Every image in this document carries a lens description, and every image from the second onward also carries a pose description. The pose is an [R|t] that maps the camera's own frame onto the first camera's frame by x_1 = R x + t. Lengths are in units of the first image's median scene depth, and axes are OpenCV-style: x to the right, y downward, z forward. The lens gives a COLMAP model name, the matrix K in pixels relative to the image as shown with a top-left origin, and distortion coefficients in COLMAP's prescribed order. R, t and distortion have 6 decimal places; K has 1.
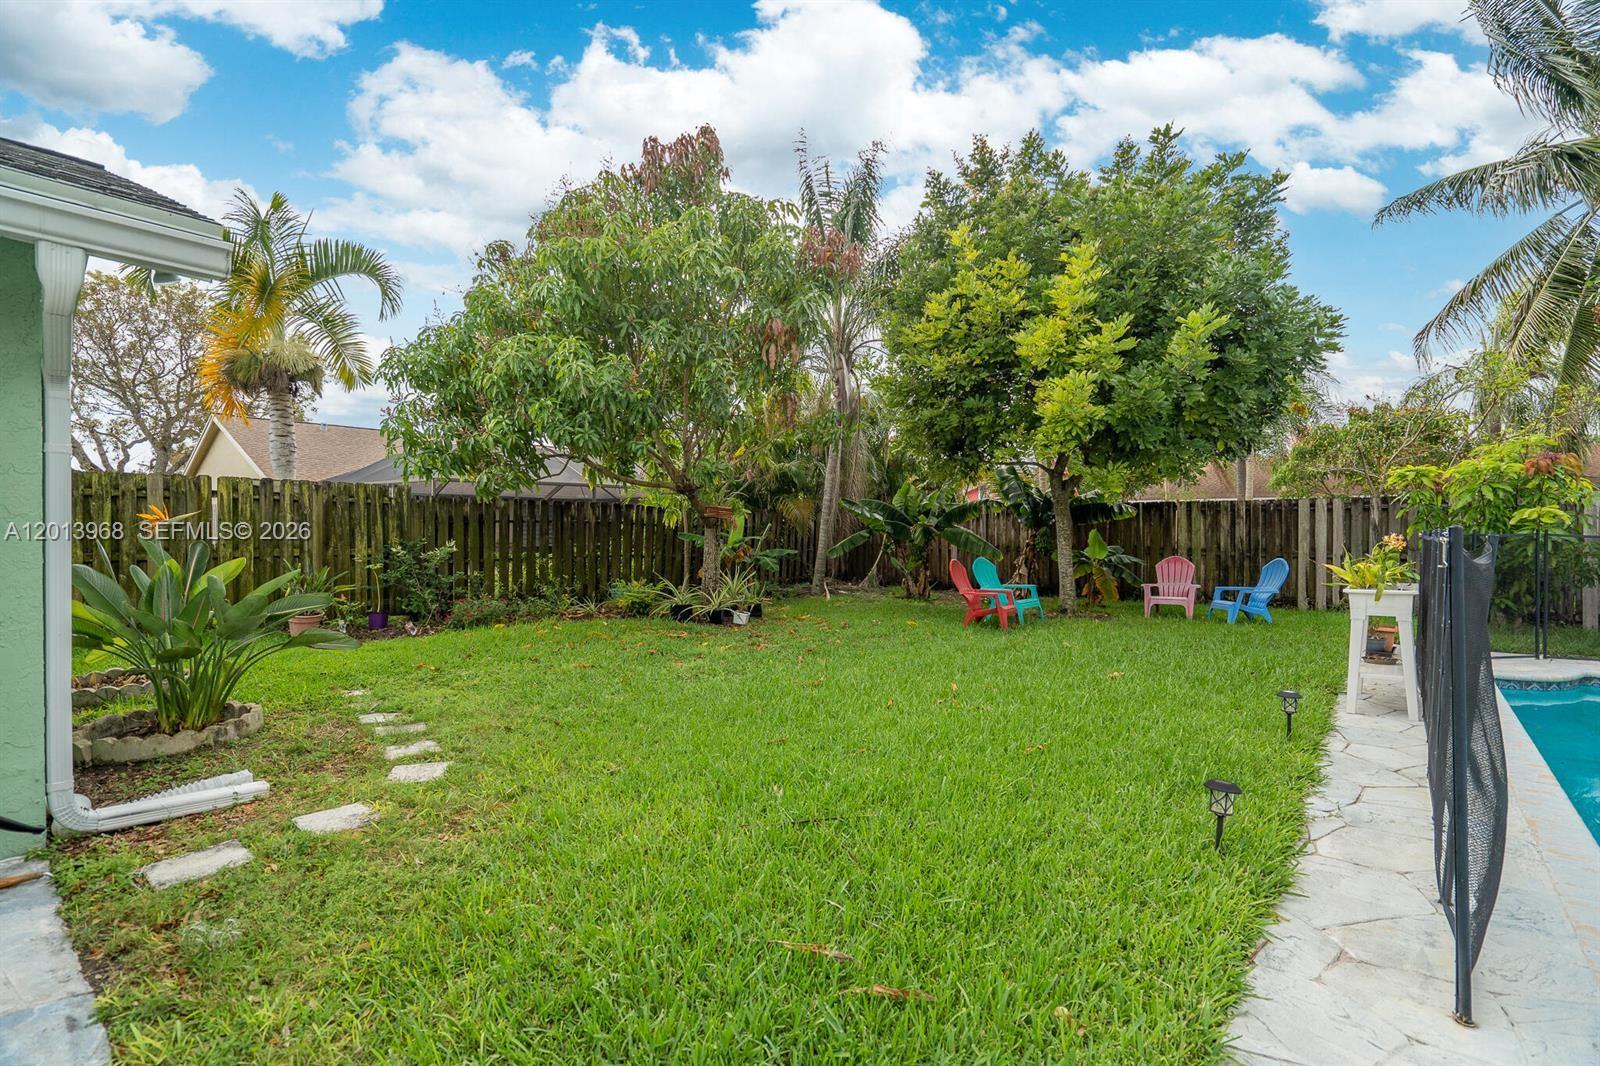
lens RADIAL K [[721.2, 0, 799.4], [0, 721.2, 538.3], [0, 0, 1]] dist [0.003109, 0.000495]
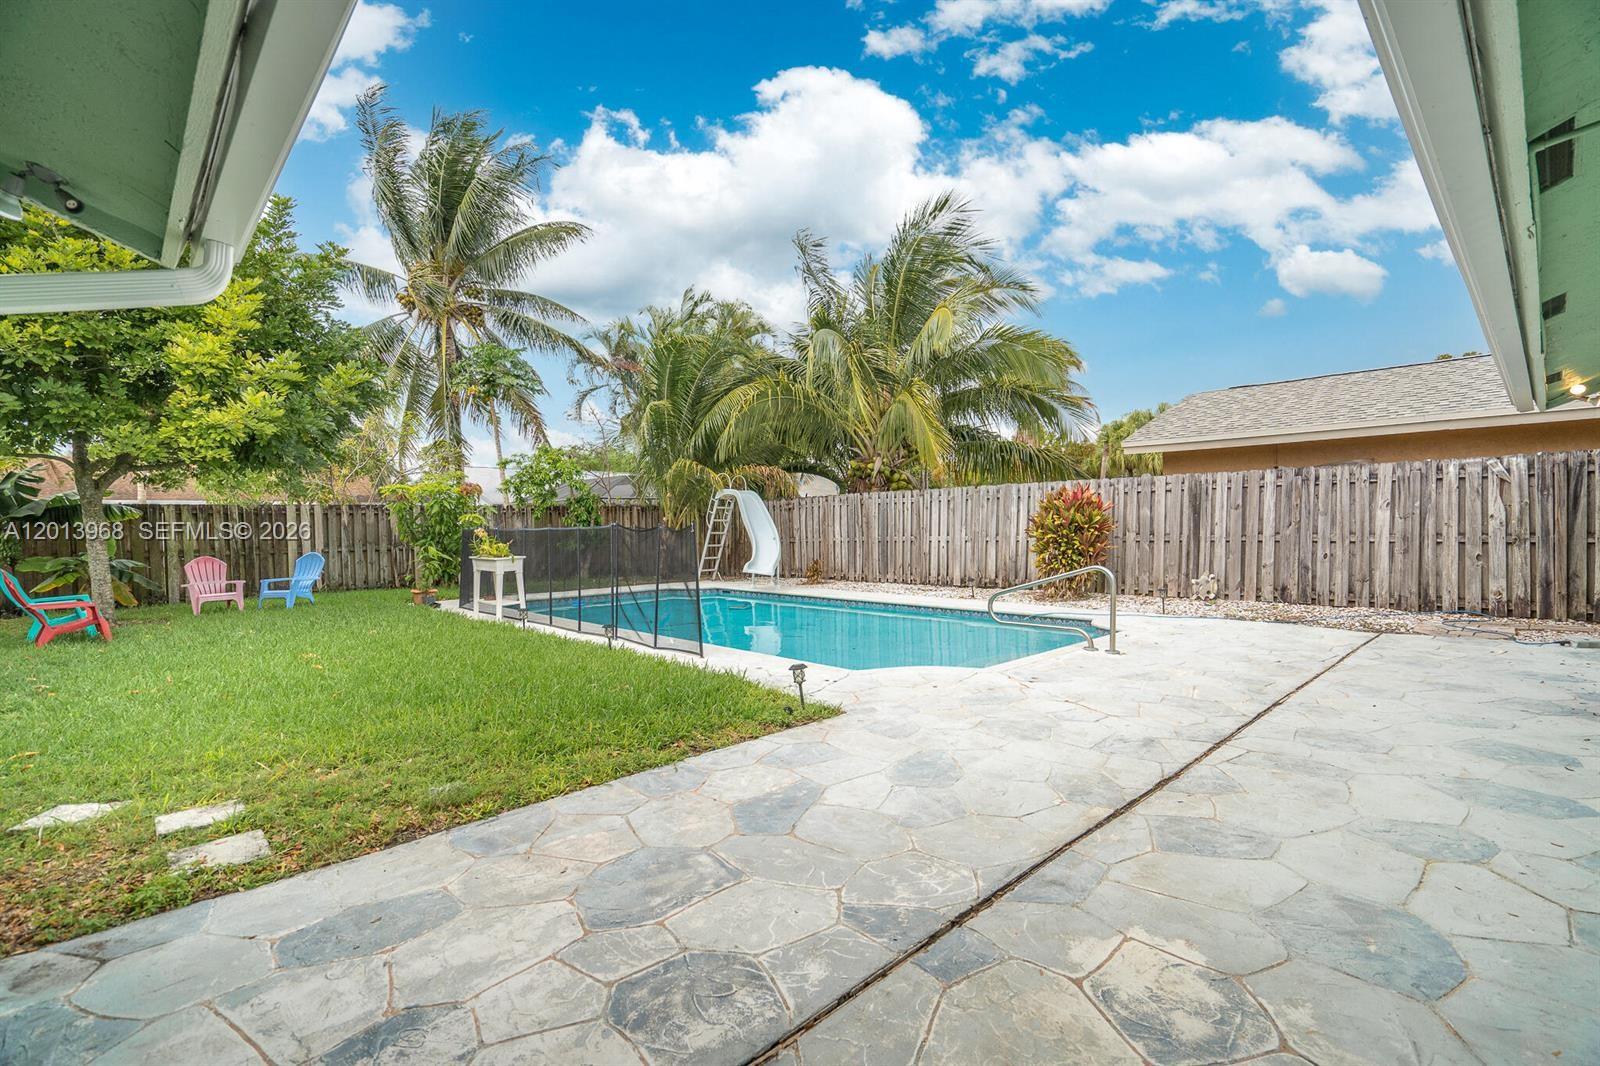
lens RADIAL K [[721.2, 0, 799.4], [0, 721.2, 538.3], [0, 0, 1]] dist [0.003109, 0.000495]
pose [[0.111523, -0.024462, 0.993461, -0.474170], [0.030632, 0.999307, 0.021167, 0.002515], [-0.993290, 0.028071, 0.112195, 0.021238]]
